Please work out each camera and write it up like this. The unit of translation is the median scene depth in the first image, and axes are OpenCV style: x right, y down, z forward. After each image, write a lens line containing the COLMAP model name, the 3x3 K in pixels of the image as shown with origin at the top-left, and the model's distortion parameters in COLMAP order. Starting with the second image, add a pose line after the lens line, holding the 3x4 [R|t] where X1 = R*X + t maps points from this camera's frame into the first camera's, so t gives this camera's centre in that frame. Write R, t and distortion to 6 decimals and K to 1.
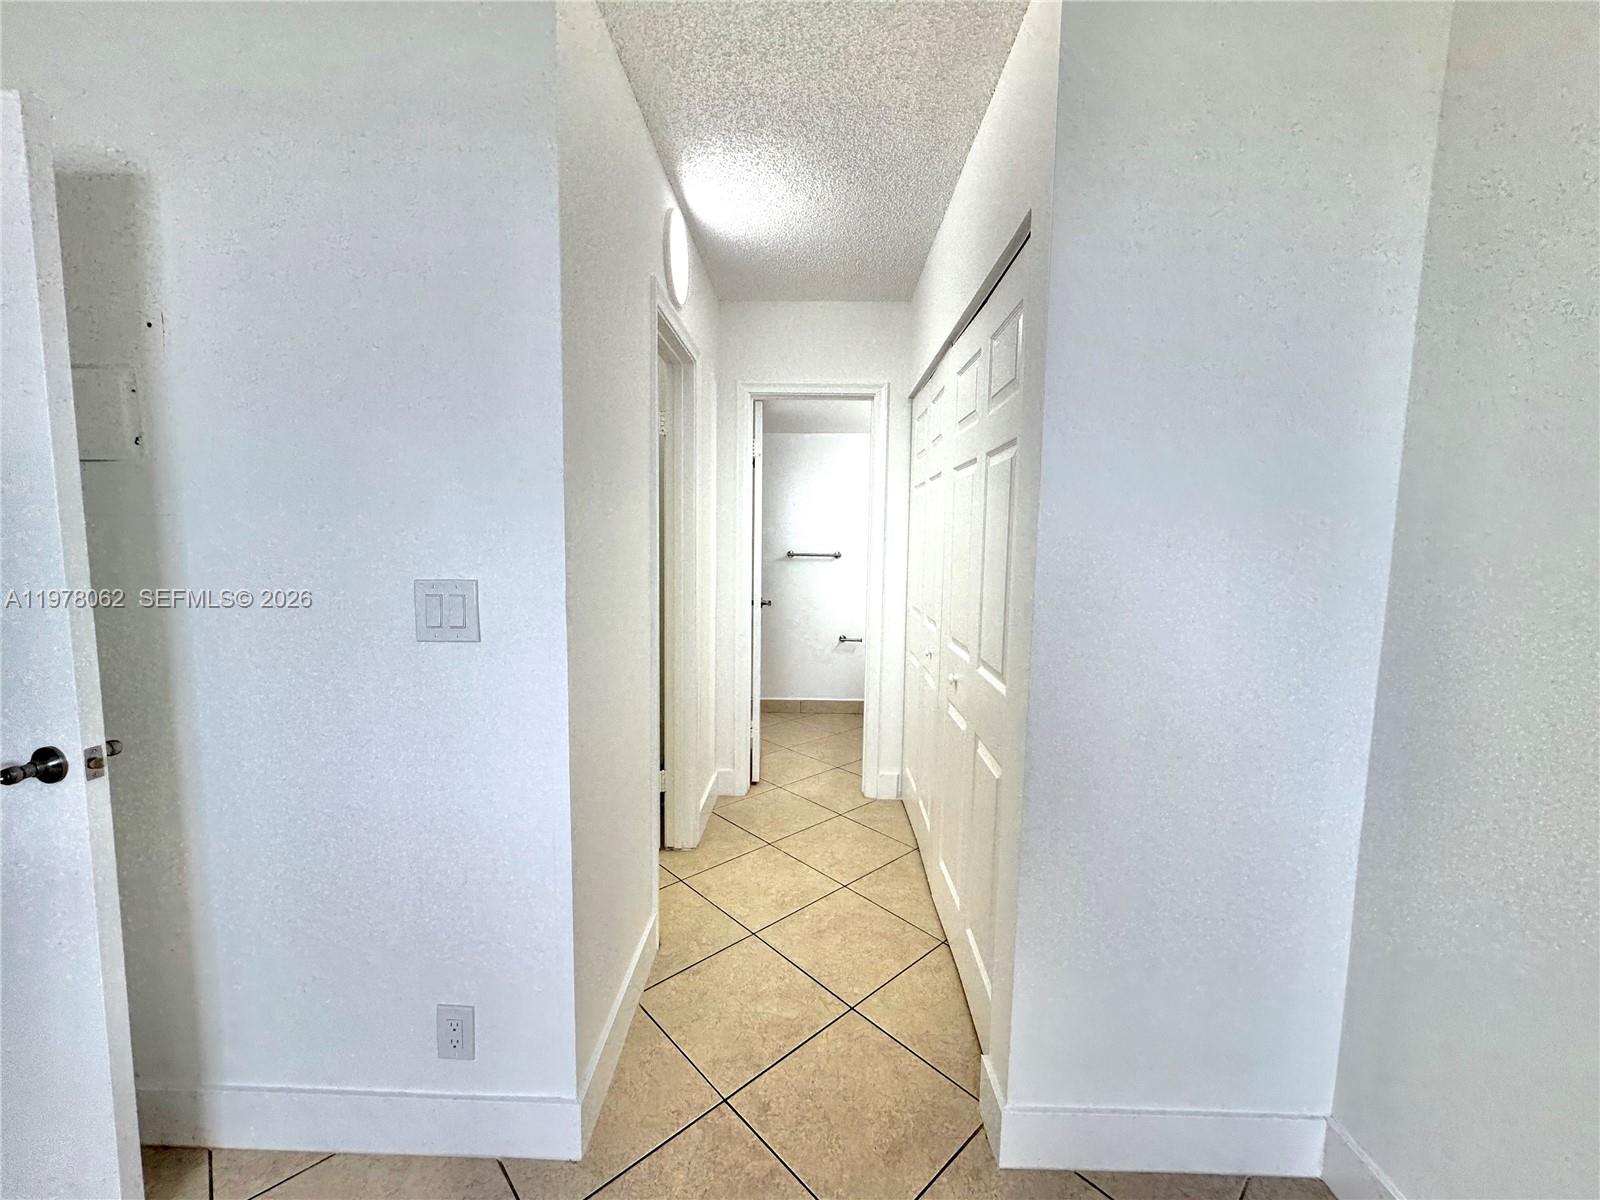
lens RADIAL K [[640.8, 0, 801.0], [0, 640.8, 608.8], [0, 0, 1]] dist [-0.003342, 0.000367]
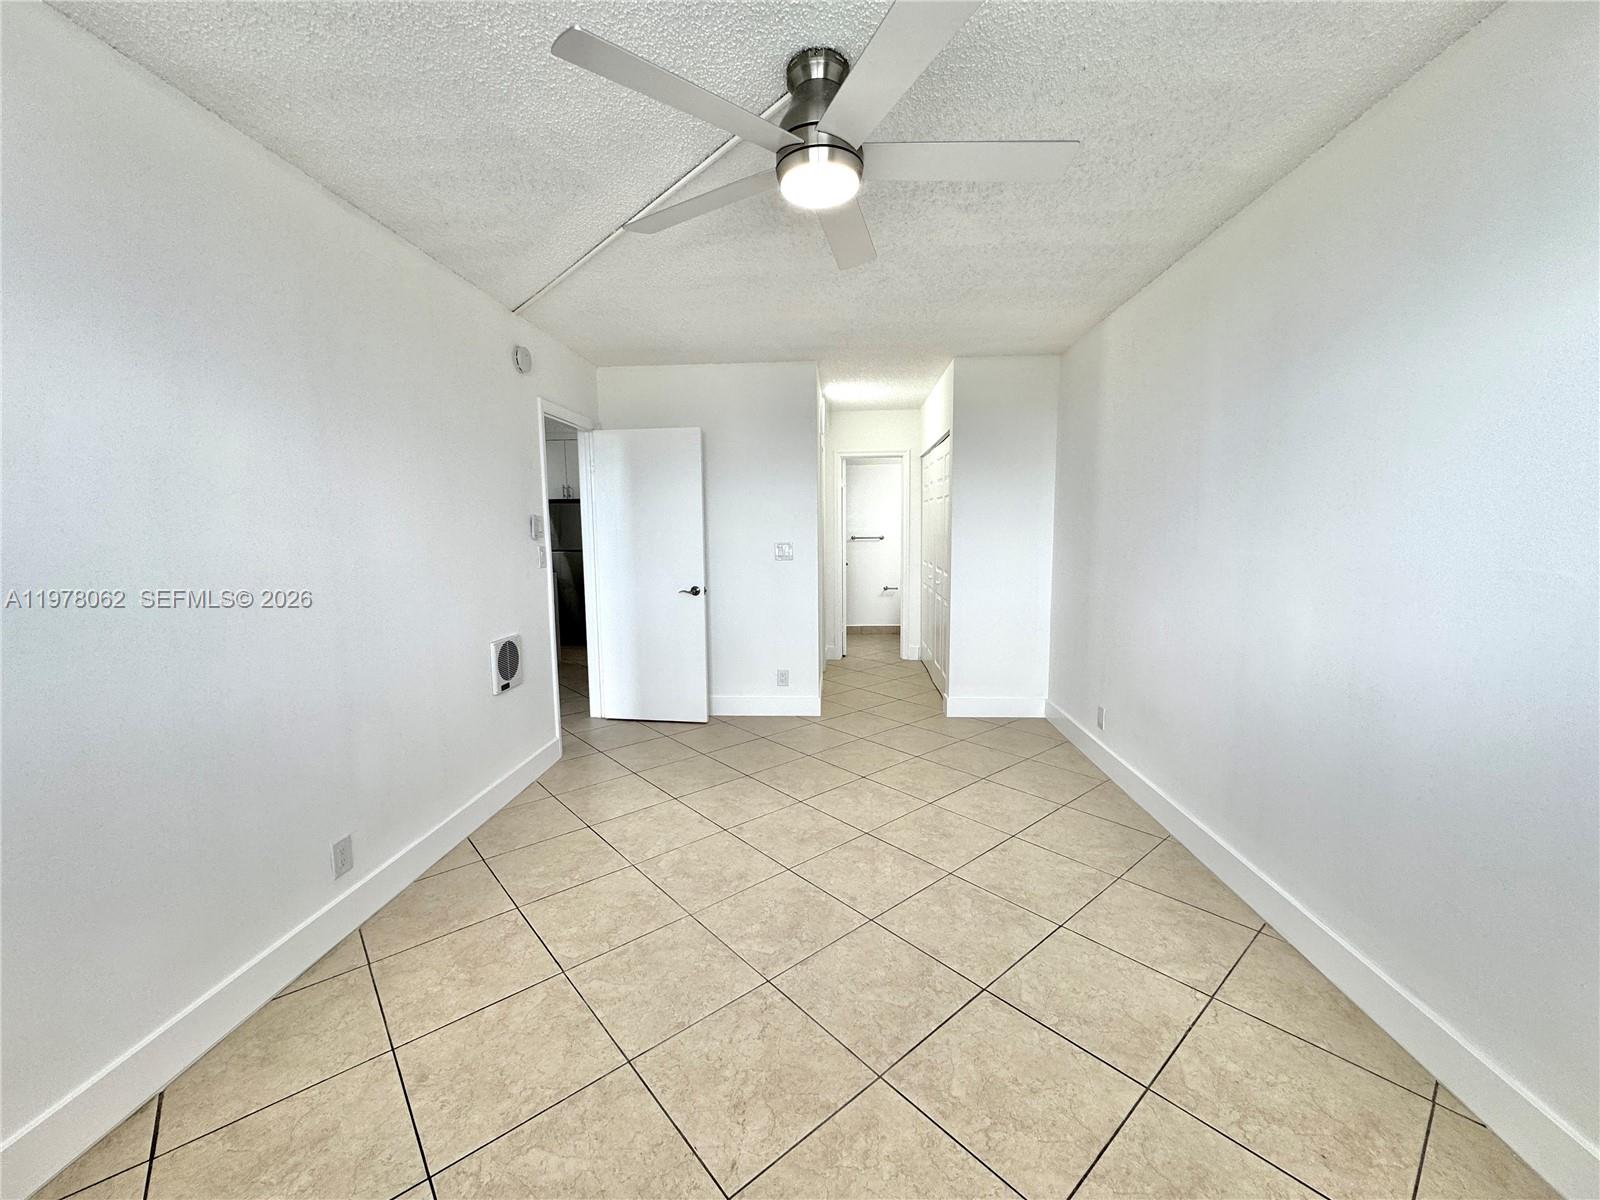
lens RADIAL K [[640.8, 0, 803.6], [0, 640.8, 614.2], [0, 0, 1]] dist [-0.003342, 0.000367]
pose [[0.998883, -0.021700, -0.041974, -0.115683], [0.022709, 0.999461, 0.023711, 0.102075], [0.041437, -0.024638, 0.998837, -0.960234]]
